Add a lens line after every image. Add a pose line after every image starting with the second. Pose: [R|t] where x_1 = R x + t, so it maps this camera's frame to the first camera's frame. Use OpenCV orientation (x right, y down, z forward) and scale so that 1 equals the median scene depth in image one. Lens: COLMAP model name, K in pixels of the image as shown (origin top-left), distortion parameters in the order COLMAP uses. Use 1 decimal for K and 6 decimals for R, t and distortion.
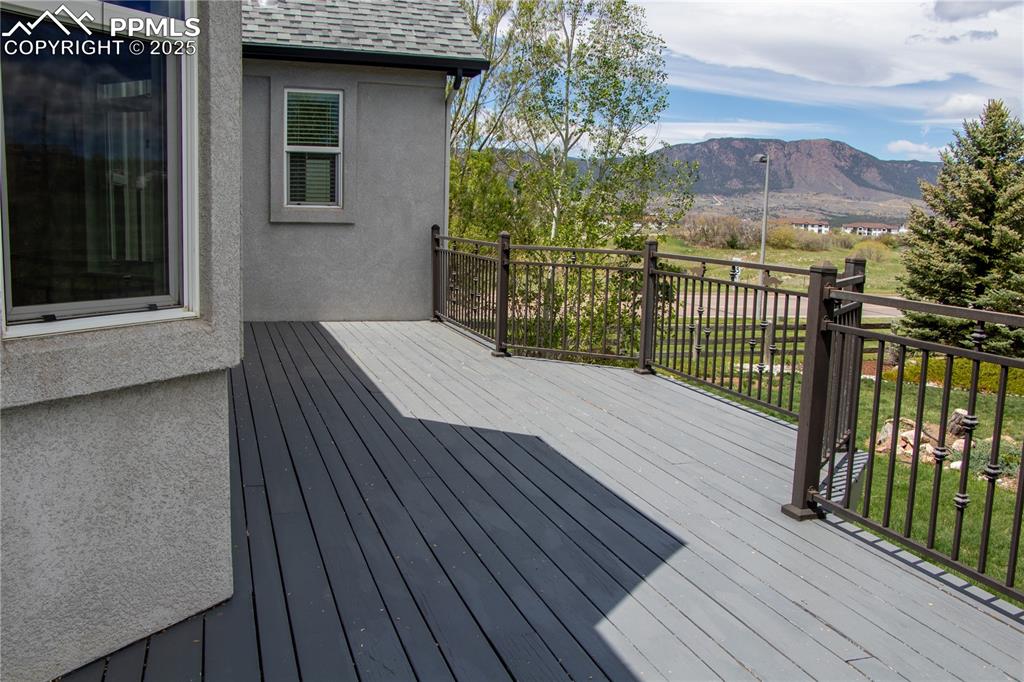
lens RADIAL K [[990.9, 0, 510.0], [0, 990.9, 339.0], [0, 0, 1]] dist [-0.032280, 0.000000]
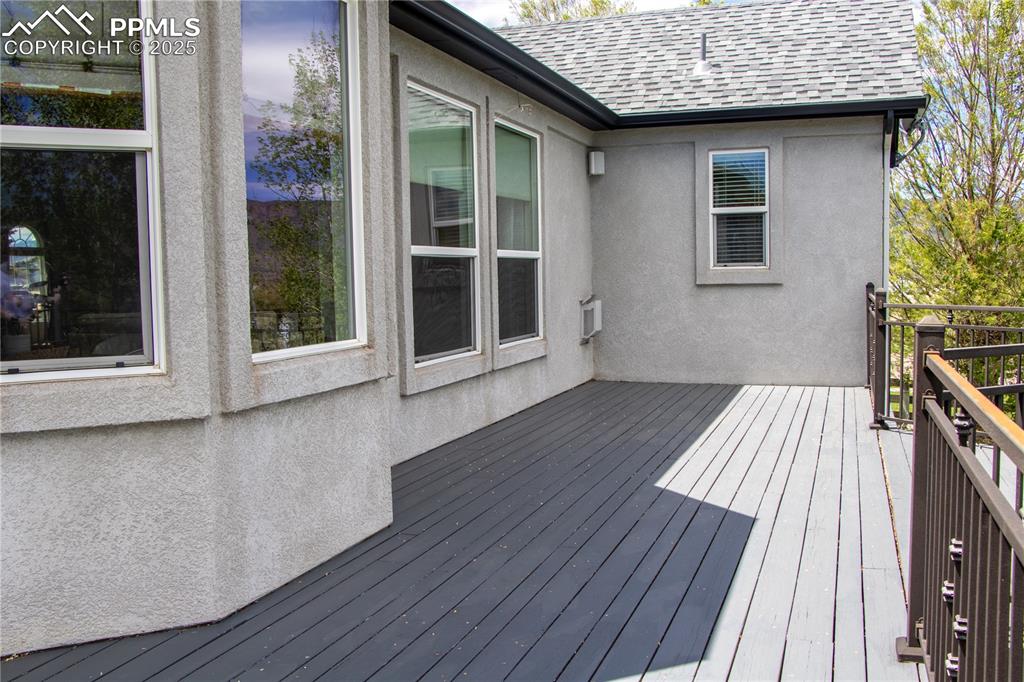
lens RADIAL K [[990.9, 0, 509.3], [0, 990.9, 344.9], [0, 0, 1]] dist [-0.032280, 0.000000]
pose [[0.810394, 0.007577, -0.585837, 0.196021], [-0.040170, 0.998282, -0.042657, -0.006249], [0.584507, 0.058102, 0.809306, 0.076723]]
